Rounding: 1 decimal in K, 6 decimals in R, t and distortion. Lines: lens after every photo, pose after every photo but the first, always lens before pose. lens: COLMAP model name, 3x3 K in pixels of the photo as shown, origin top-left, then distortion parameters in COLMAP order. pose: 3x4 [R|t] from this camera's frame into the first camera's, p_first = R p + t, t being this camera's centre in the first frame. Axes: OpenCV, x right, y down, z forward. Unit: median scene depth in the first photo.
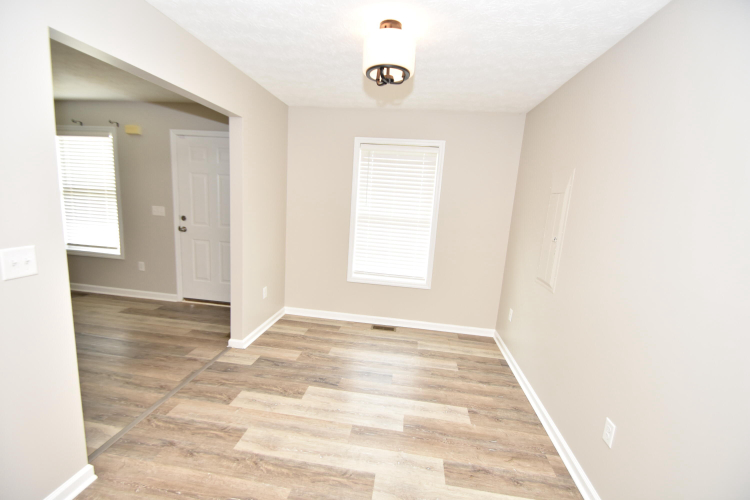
lens RADIAL K [[322.0, 0, 375.7], [0, 322.0, 252.5], [0, 0, 1]] dist [0.001806, -0.000447]
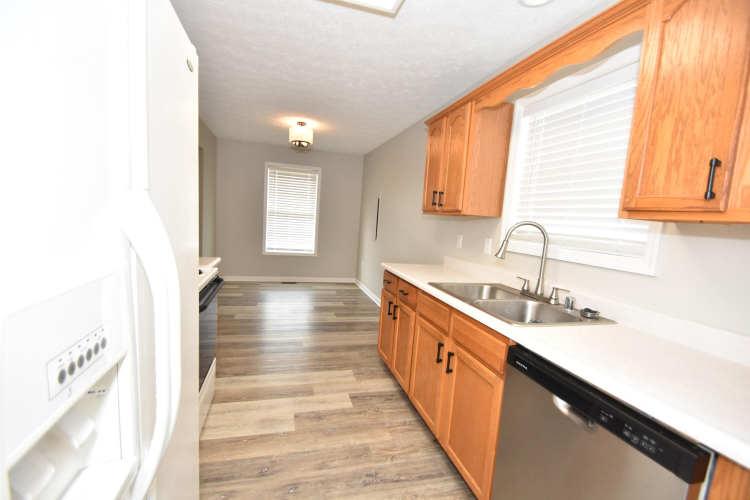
lens RADIAL K [[322.0, 0, 377.7], [0, 322.0, 256.3], [0, 0, 1]] dist [0.001806, -0.000447]
pose [[0.918108, -0.051455, 0.392975, -0.192842], [0.062250, 0.997951, -0.014767, 0.157185], [-0.391410, 0.038021, 0.919431, -0.629779]]
